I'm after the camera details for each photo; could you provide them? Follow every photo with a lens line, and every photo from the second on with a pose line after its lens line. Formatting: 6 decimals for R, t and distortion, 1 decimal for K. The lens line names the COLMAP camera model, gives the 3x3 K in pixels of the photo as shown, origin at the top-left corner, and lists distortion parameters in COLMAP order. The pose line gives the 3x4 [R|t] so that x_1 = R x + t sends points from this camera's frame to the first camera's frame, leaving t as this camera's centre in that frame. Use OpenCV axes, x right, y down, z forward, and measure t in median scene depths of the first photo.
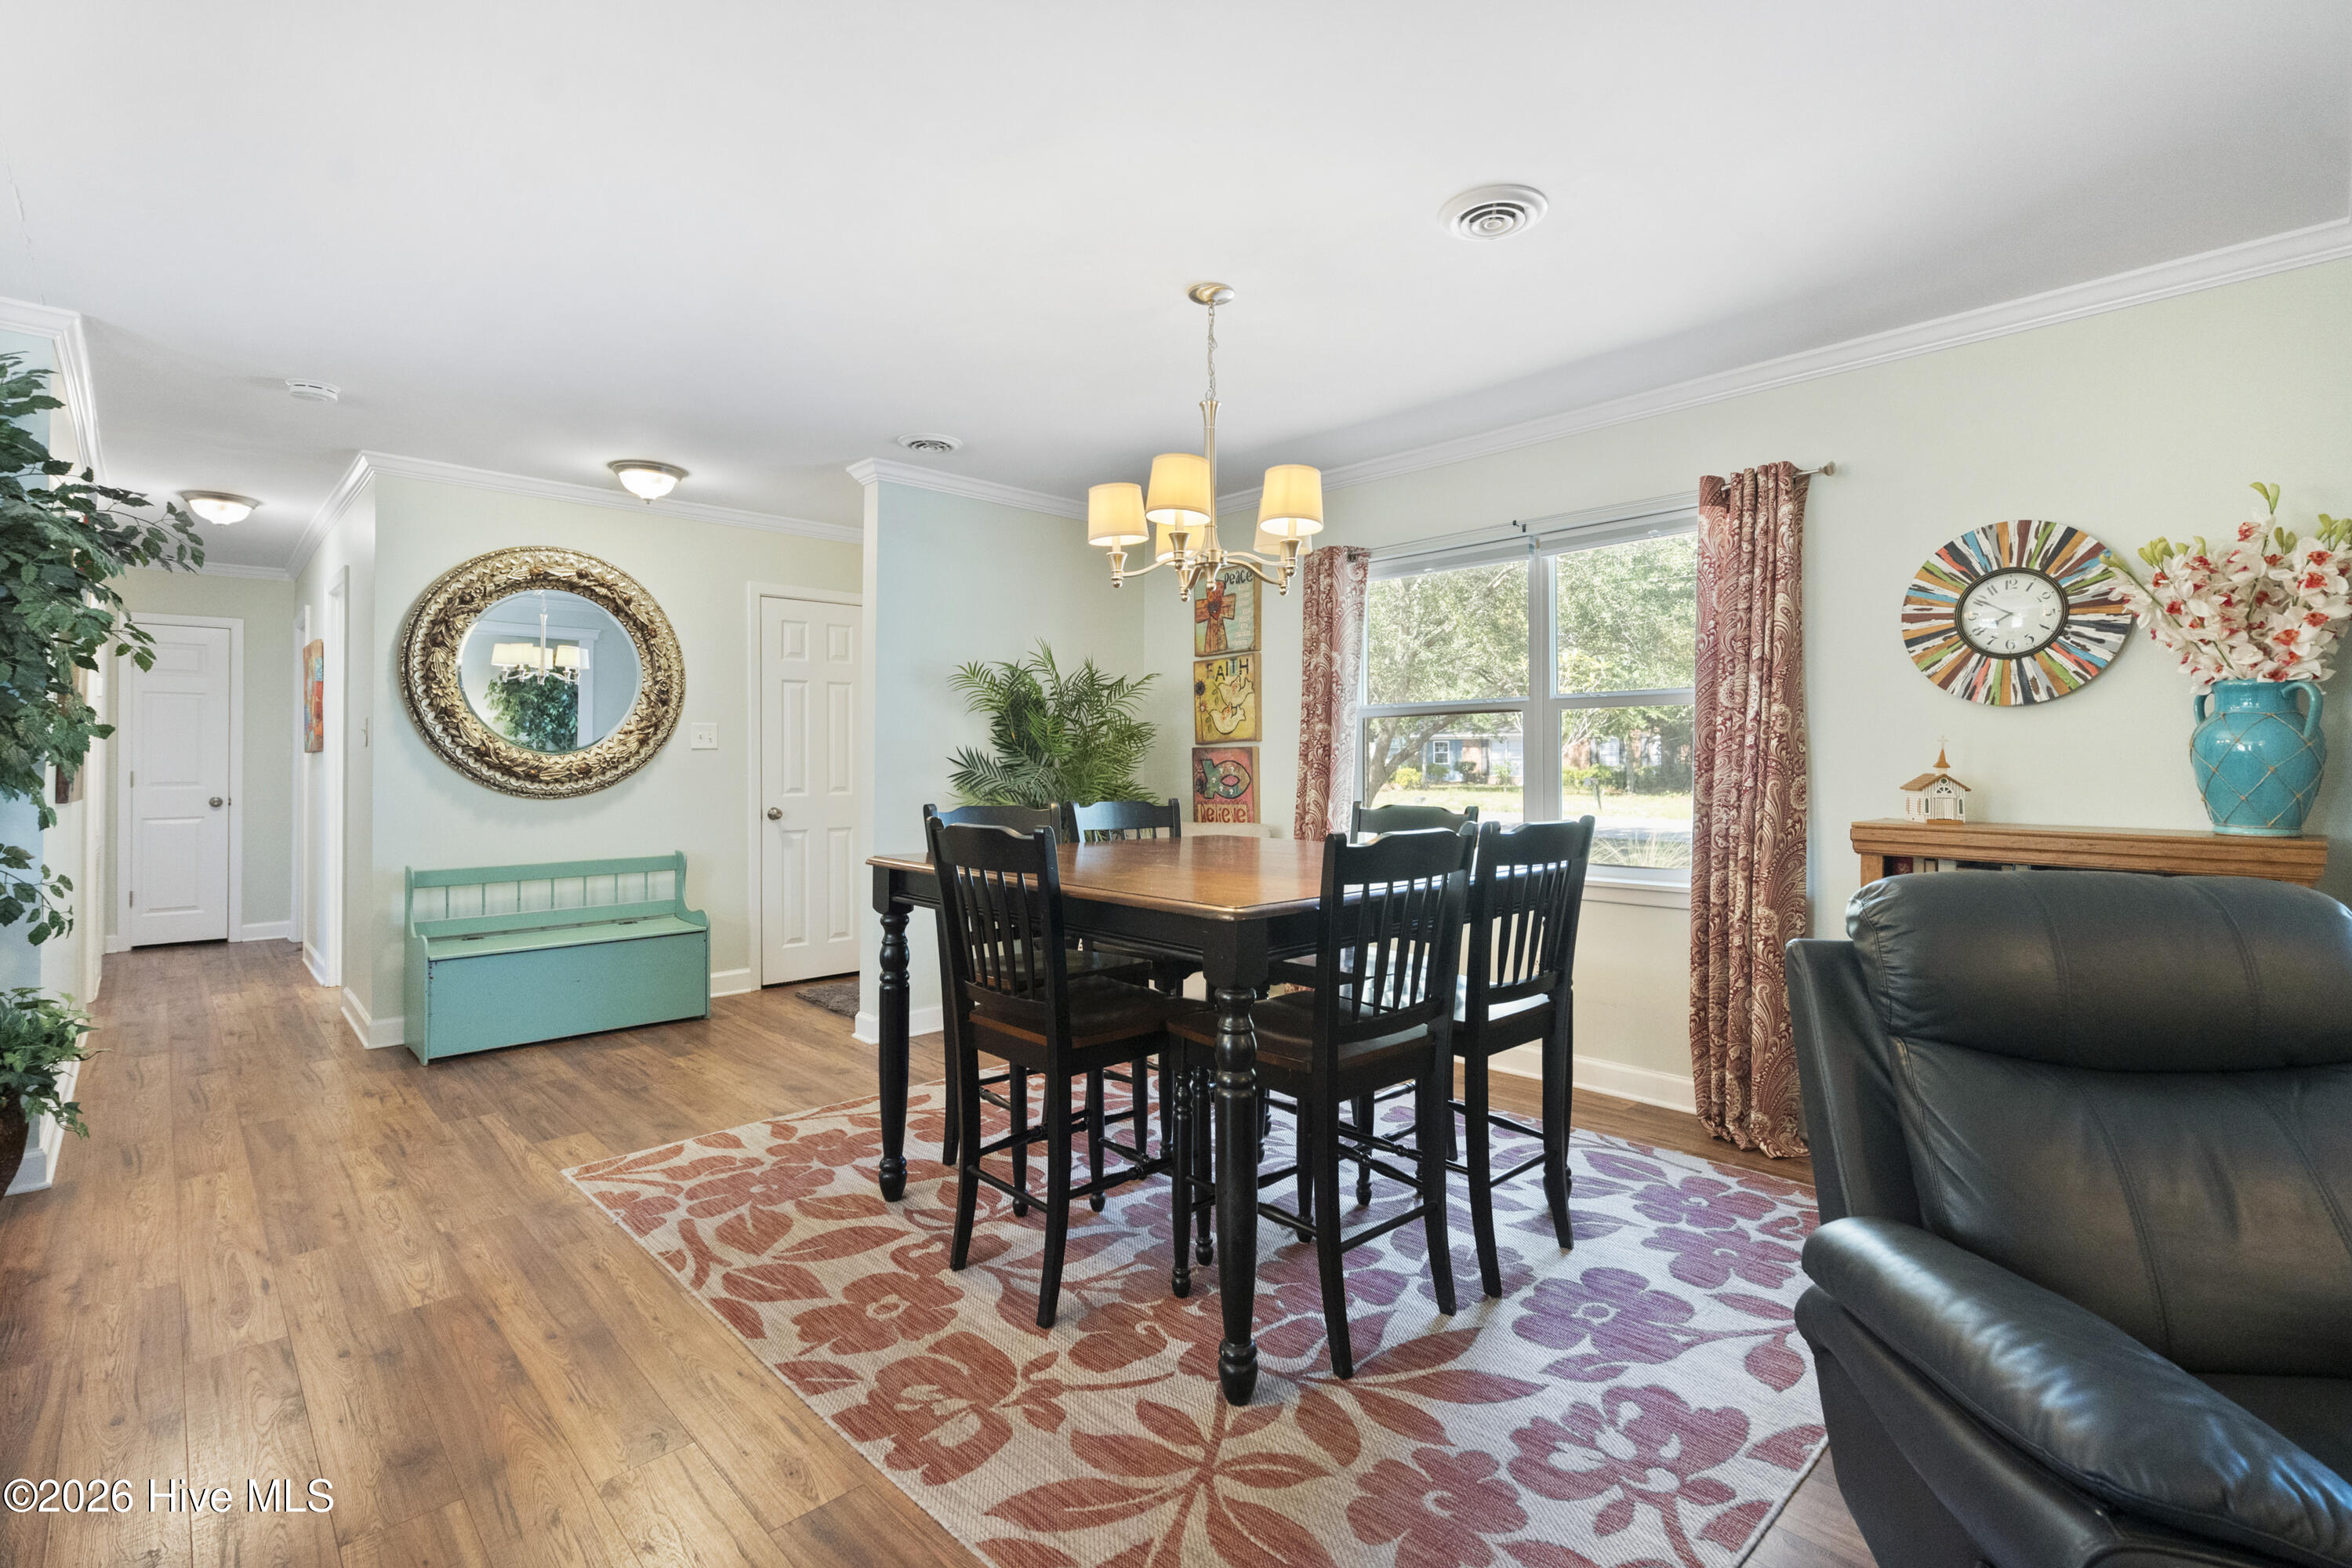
lens RADIAL K [[1074.1, 0, 1187.2], [0, 1074.1, 748.9], [0, 0, 1]] dist [-0.004646, 0.000572]
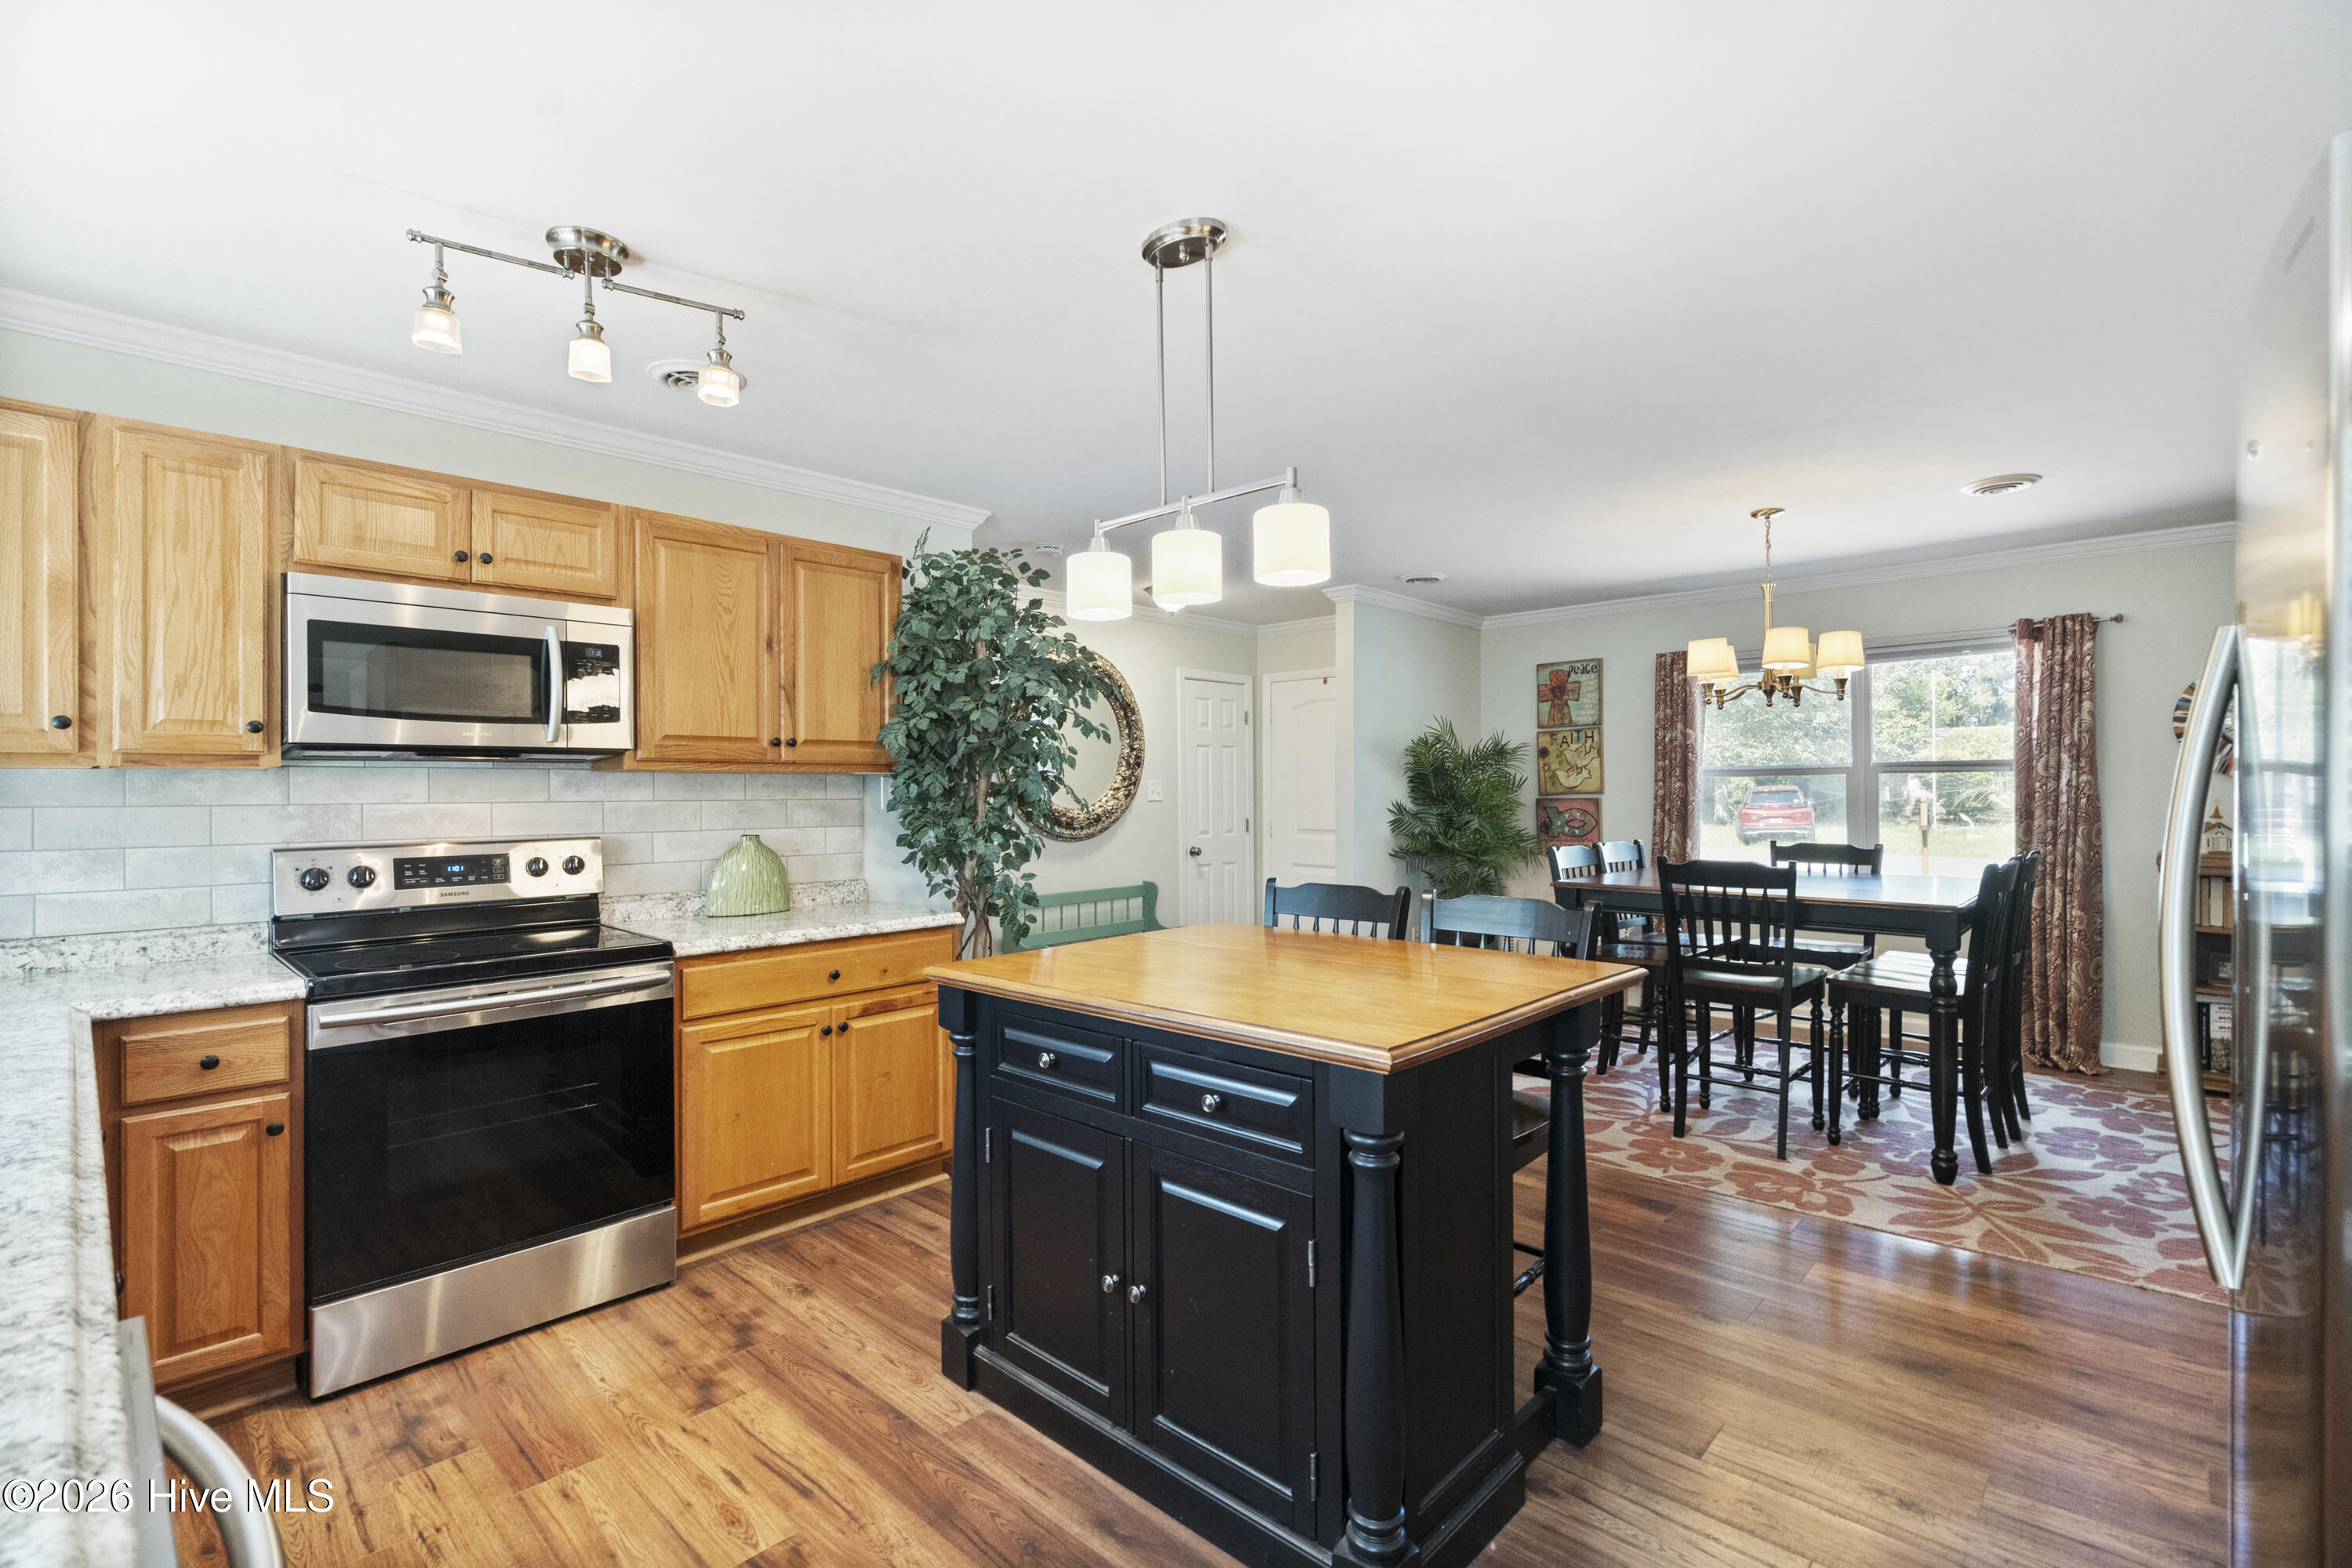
lens RADIAL K [[1058.6, 0, 1183.0], [0, 1058.6, 783.1], [0, 0, 1]] dist [-0.005200, 0.003762]
pose [[0.998744, -0.005718, 0.049778, -0.568697], [0.005546, 0.999978, 0.003594, -0.030810], [-0.049798, -0.003313, 0.998754, -0.301110]]
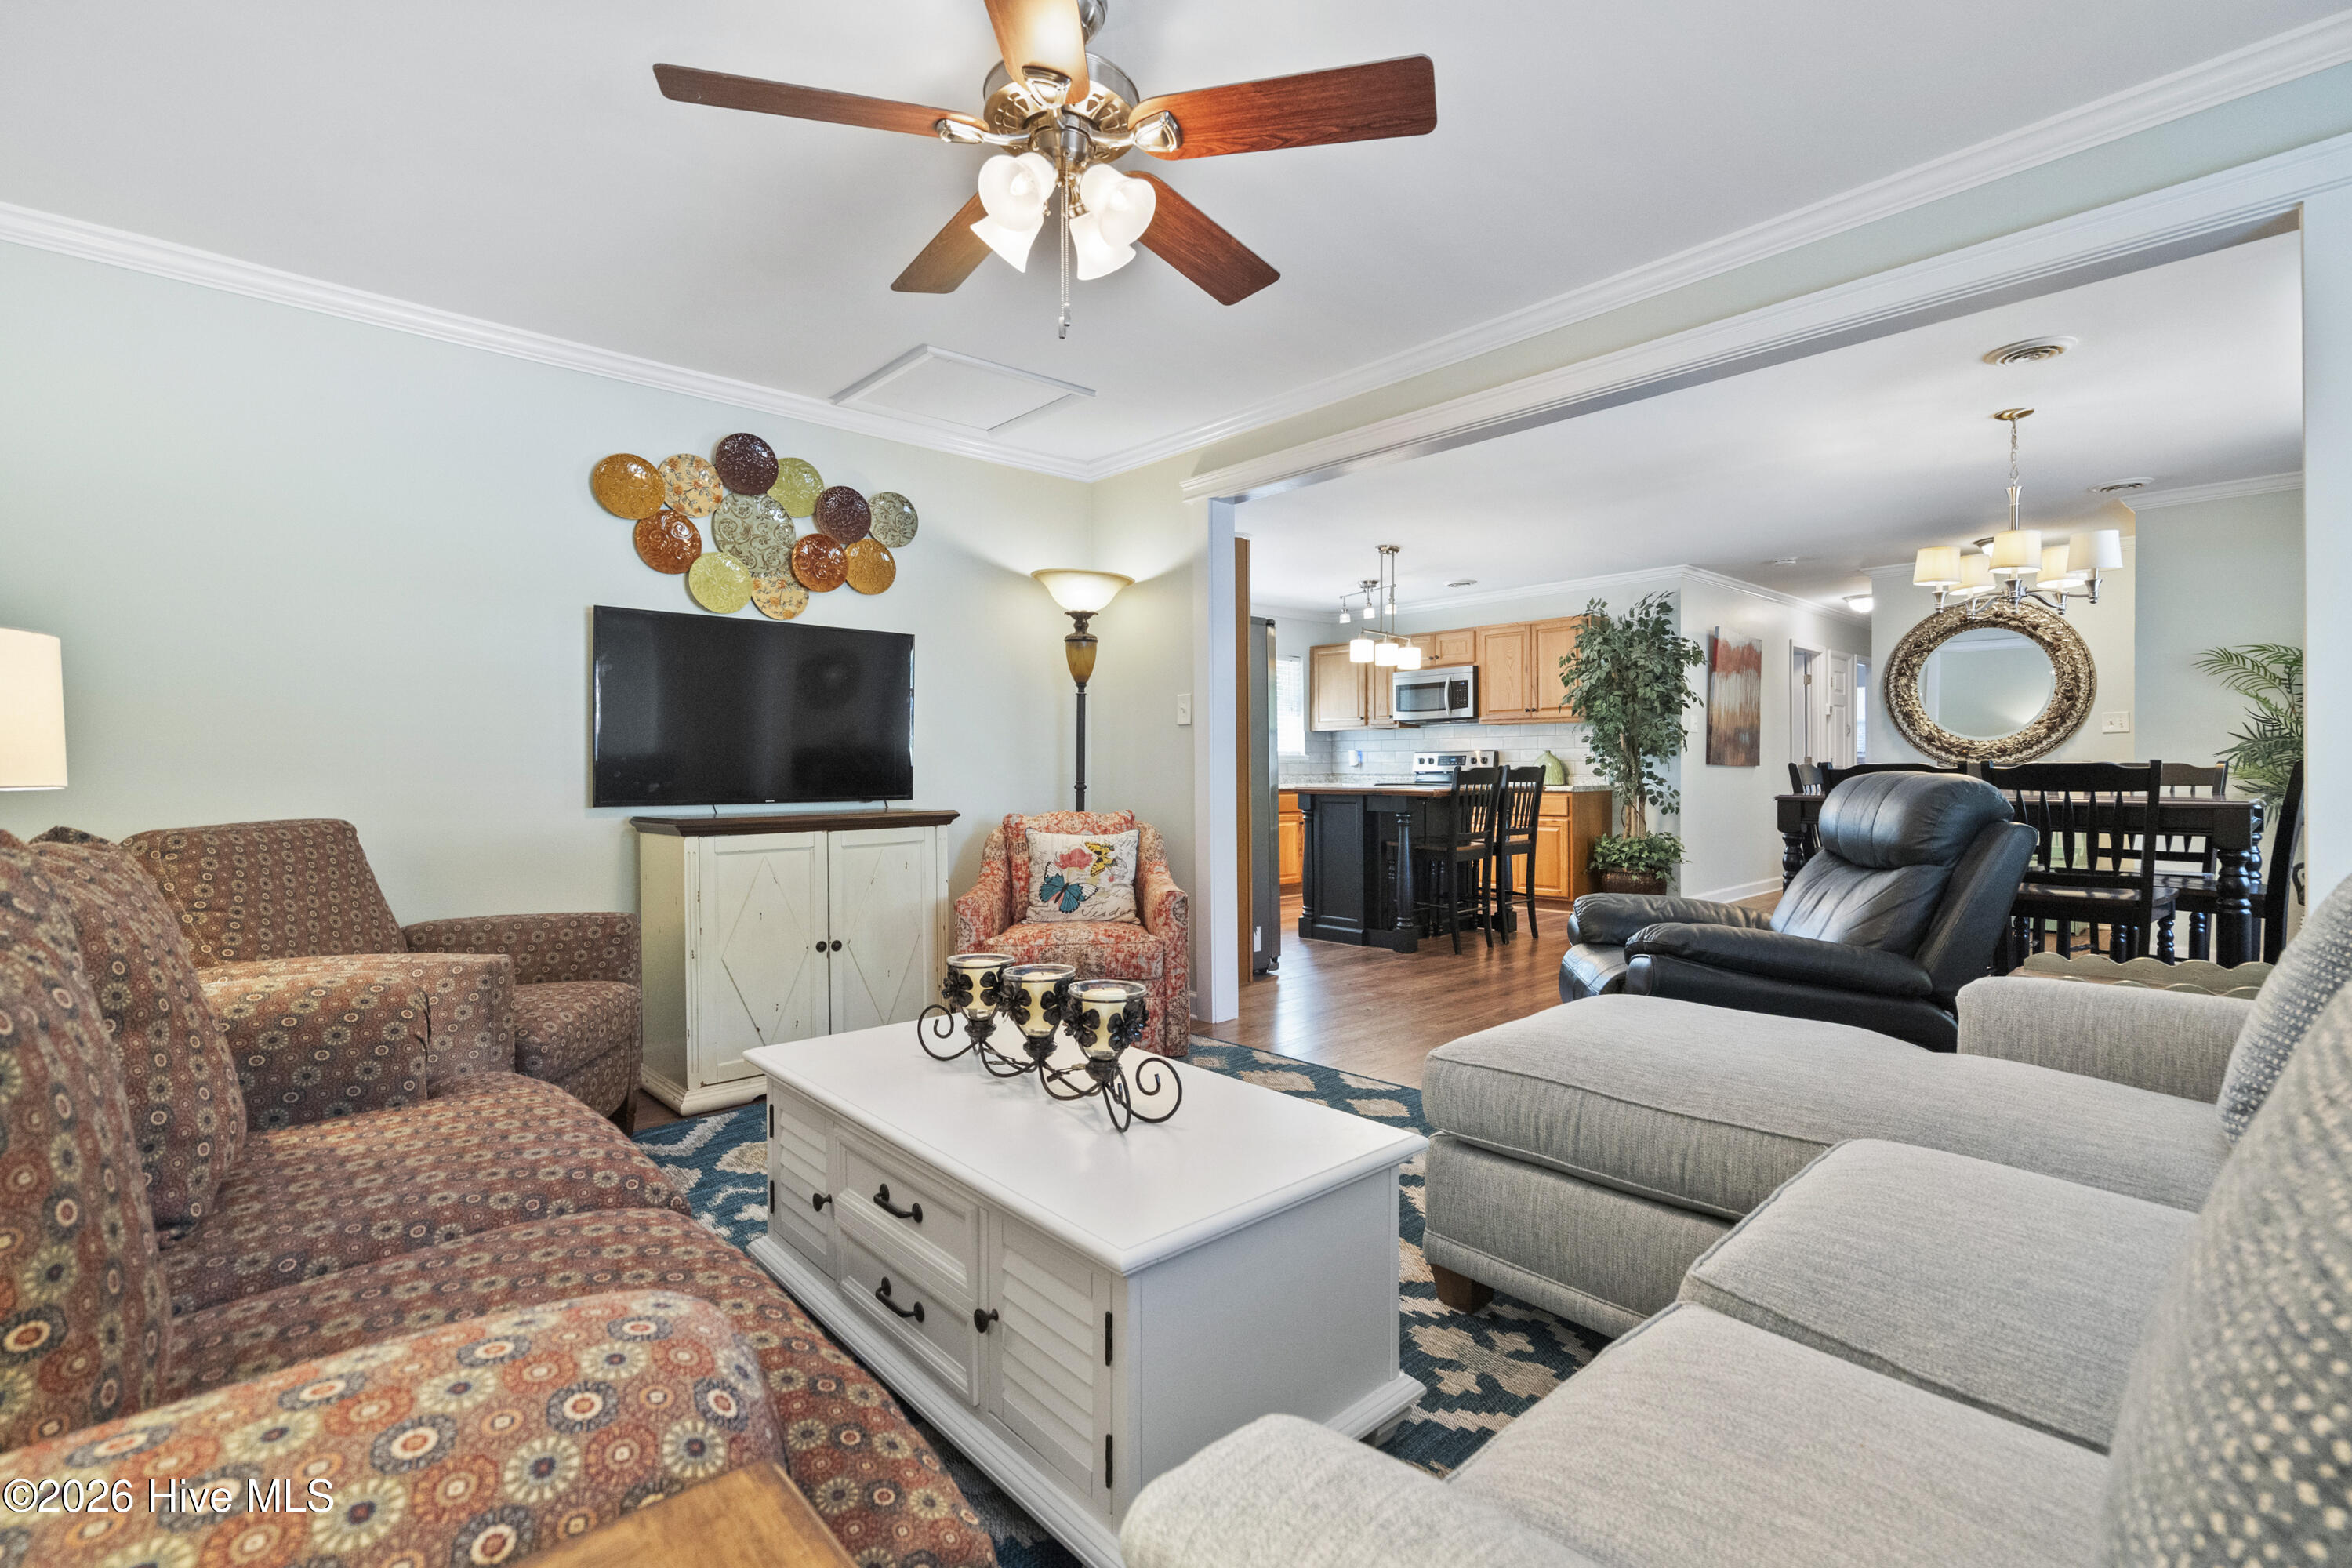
lens RADIAL K [[1058.6, 0, 1183.0], [0, 1058.6, 783.1], [0, 0, 1]] dist [-0.005200, 0.003762]
pose [[-0.018965, 0.012664, -0.999740, 0.963099], [0.015014, 0.999811, 0.012380, 0.033154], [0.999707, -0.014776, -0.019151, -0.080614]]
